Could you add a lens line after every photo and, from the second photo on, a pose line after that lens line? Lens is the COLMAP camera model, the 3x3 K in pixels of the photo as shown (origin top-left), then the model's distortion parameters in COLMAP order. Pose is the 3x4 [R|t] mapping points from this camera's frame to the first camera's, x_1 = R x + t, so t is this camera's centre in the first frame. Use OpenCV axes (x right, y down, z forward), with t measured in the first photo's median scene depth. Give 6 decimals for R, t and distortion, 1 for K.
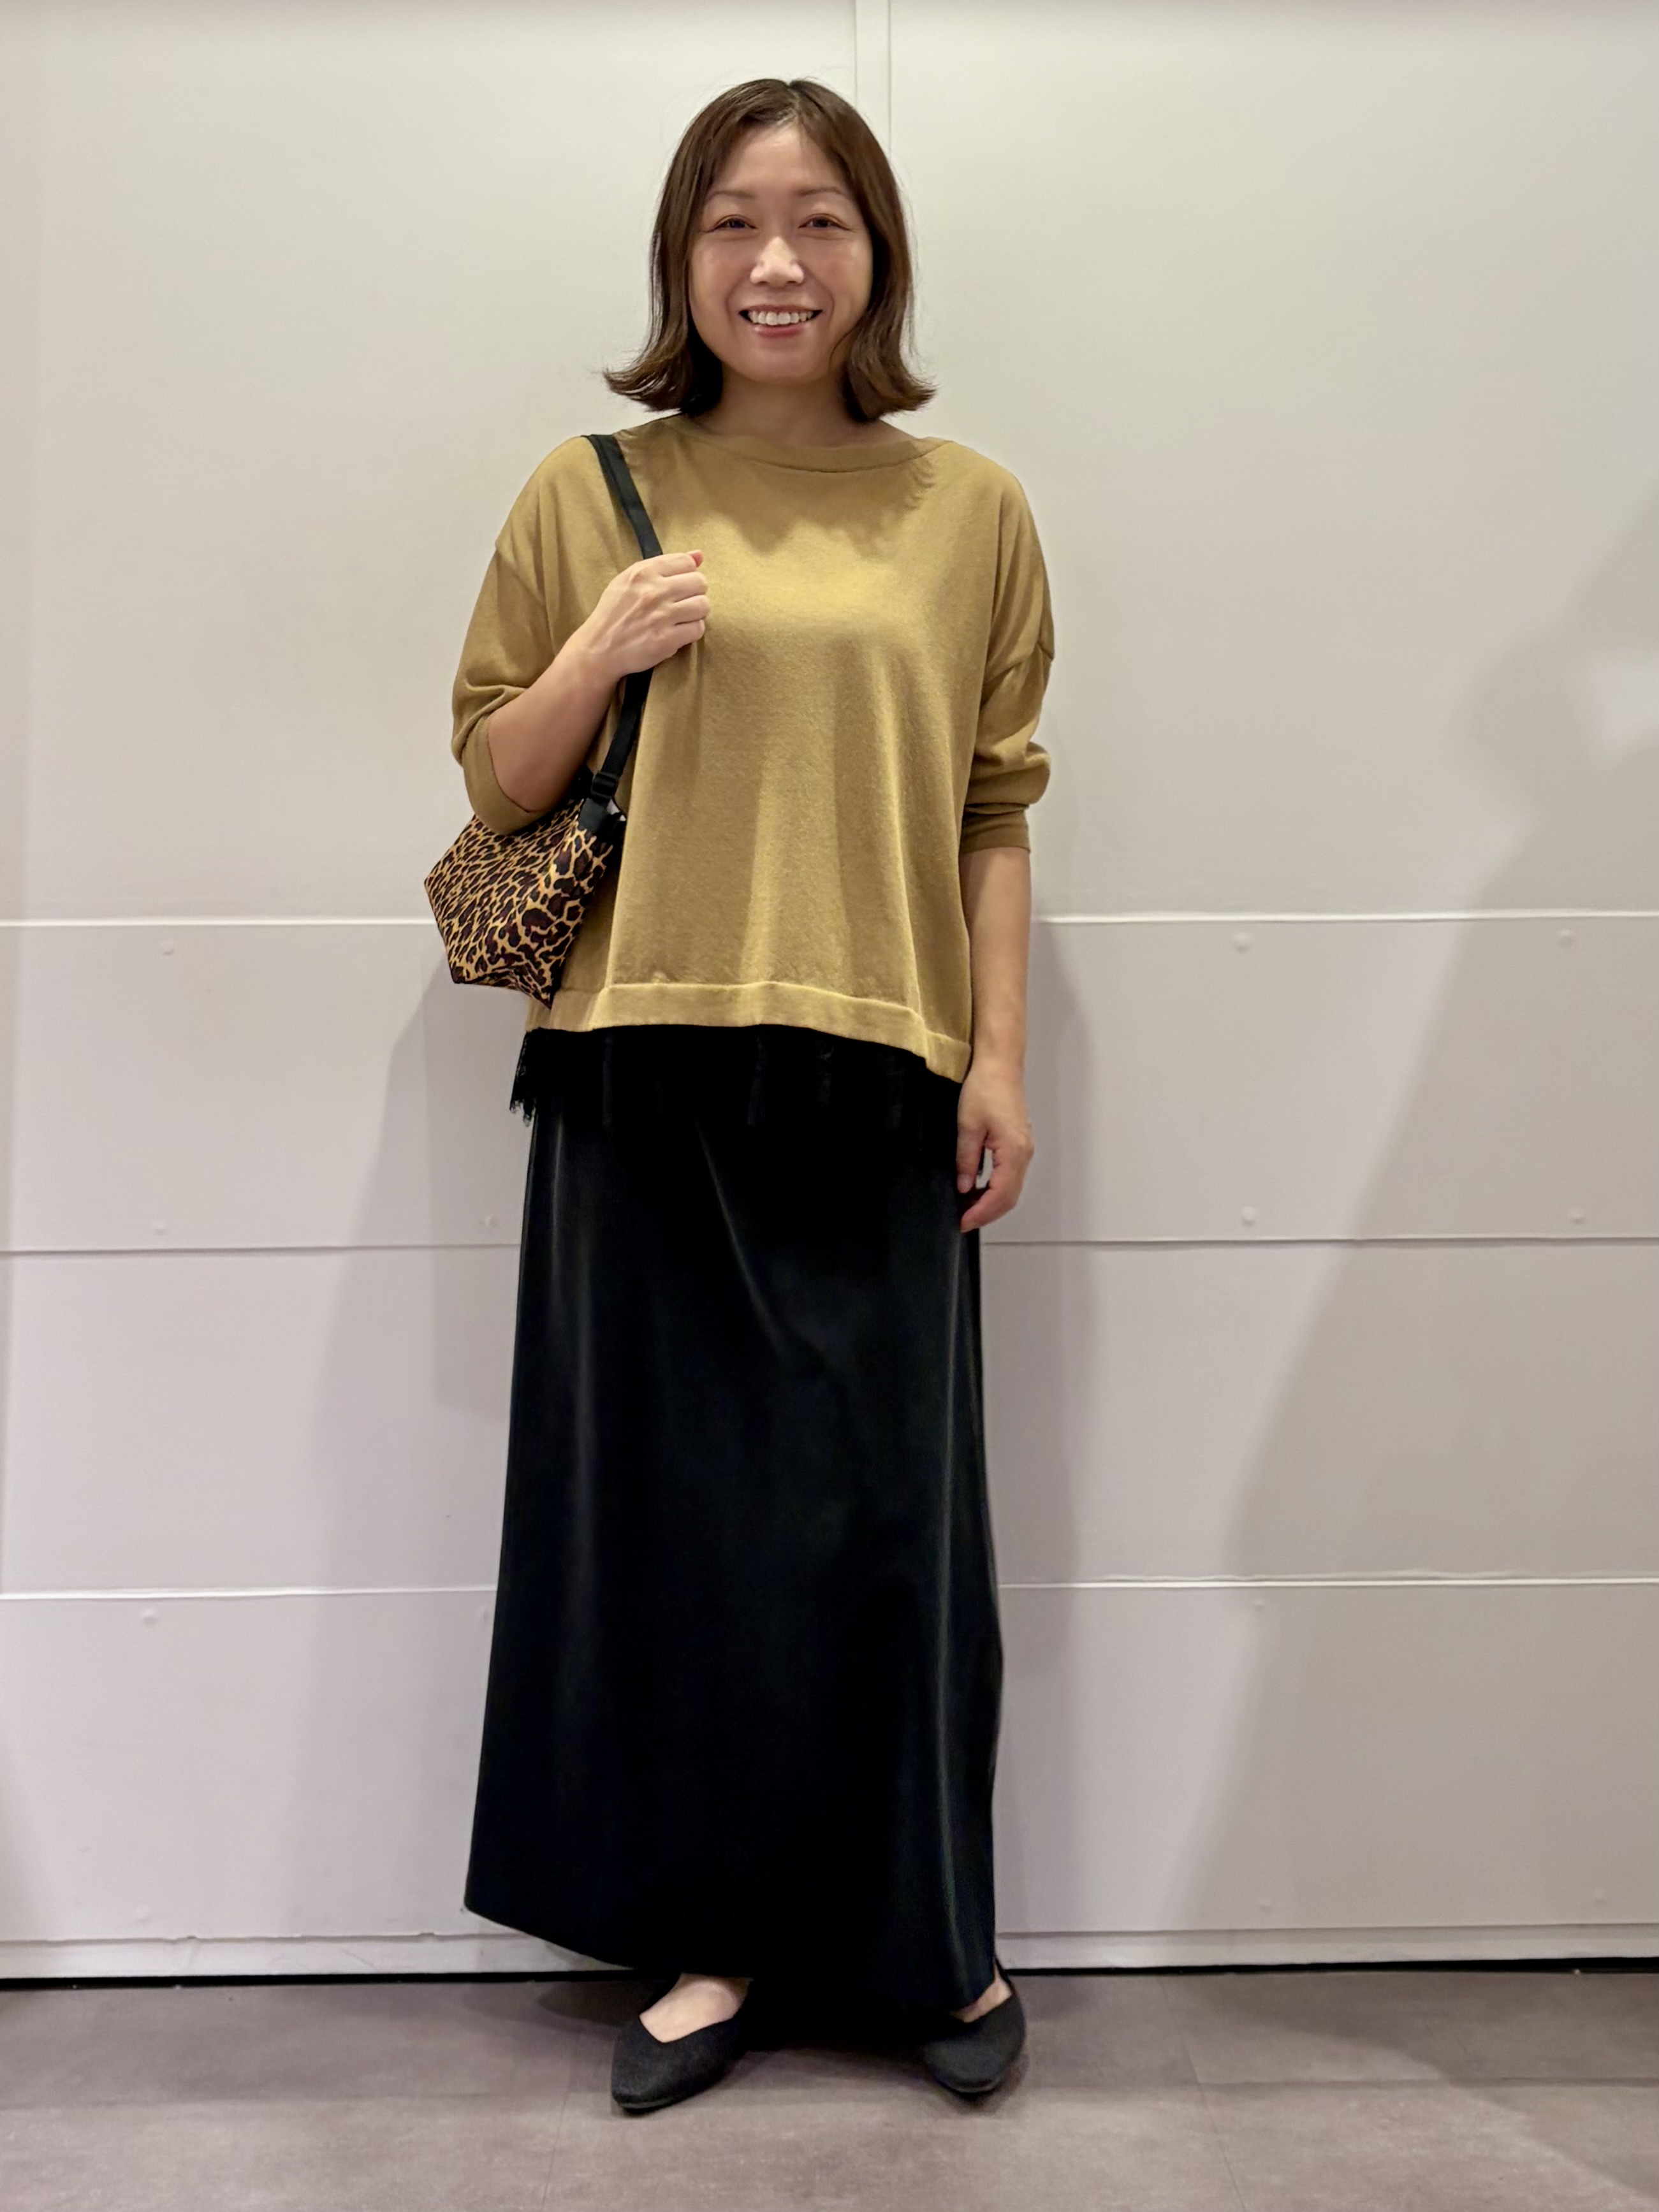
lens RADIAL K [[1684.3, 0, 806.7], [0, 1684.3, 1101.7], [0, 0, 1]] dist [0.063025, -0.008684]
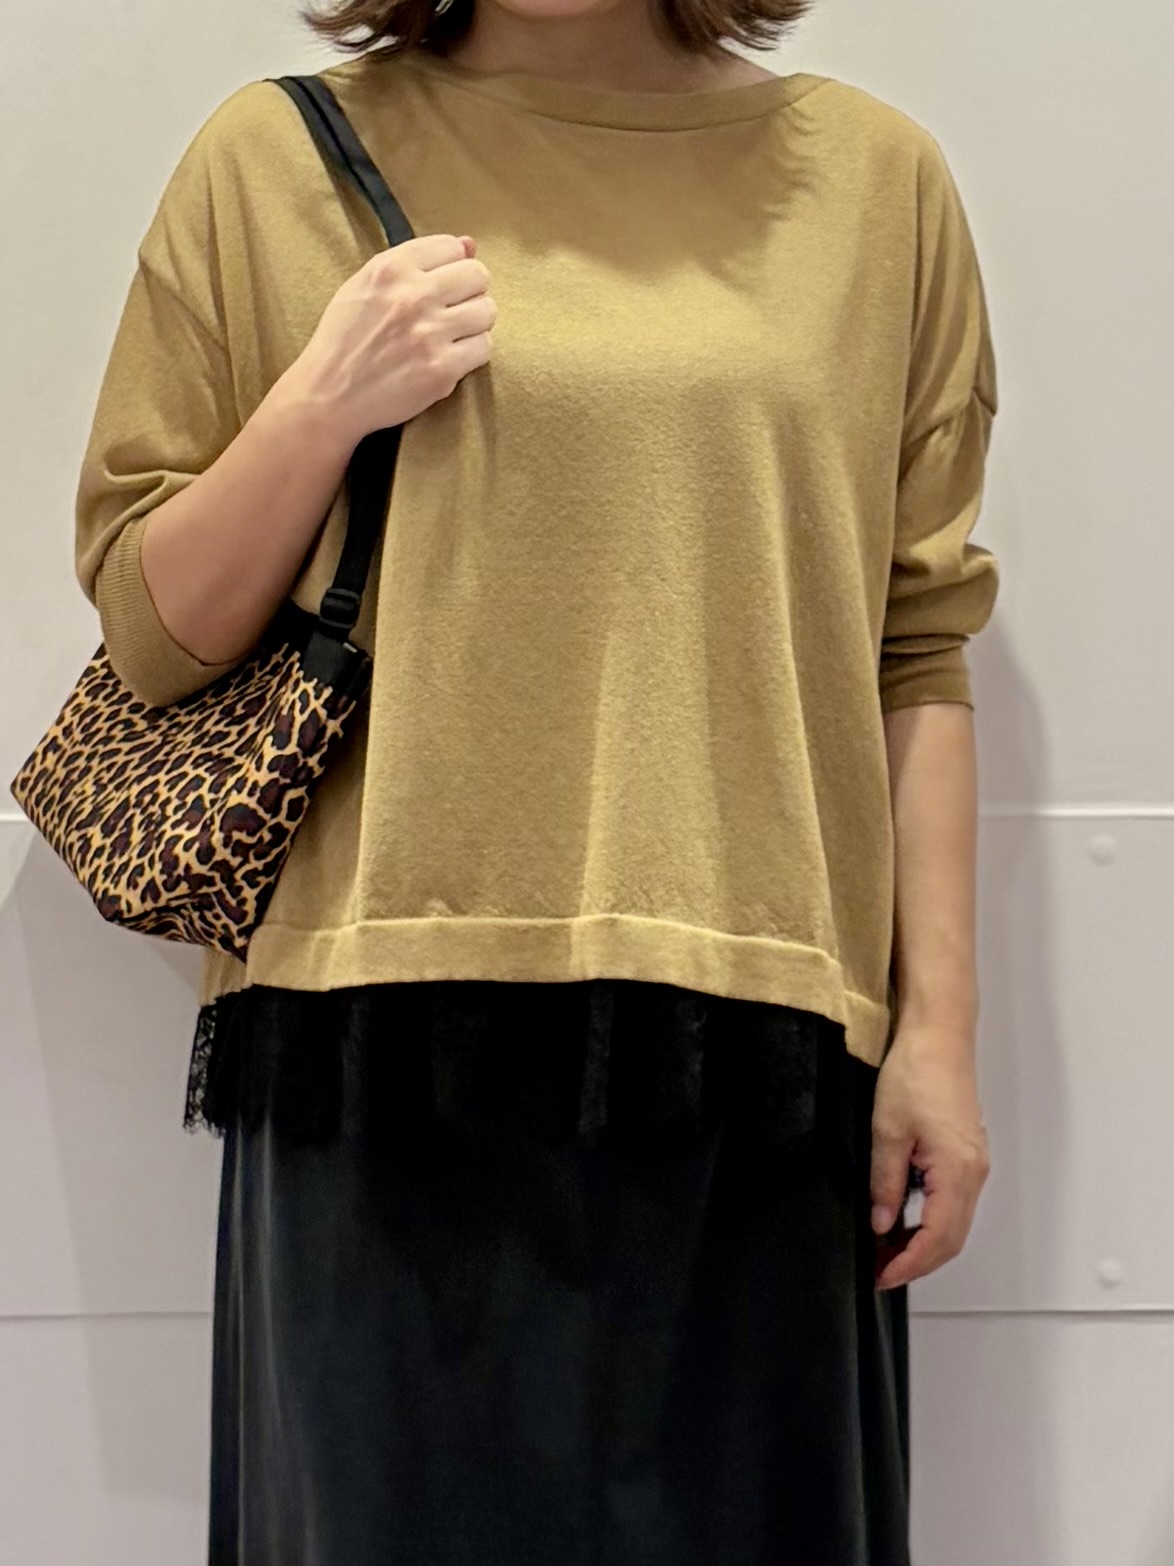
lens RADIAL K [[1192.3, 0, 584.8], [0, 1192.3, 795.2], [0, 0, 1]] dist [0.063025, -0.008684]
pose [[0.991627, -0.023154, 0.127039, -0.112233], [0.011356, 0.995619, 0.092814, -0.202667], [-0.128632, -0.090595, 0.987546, 0.681956]]
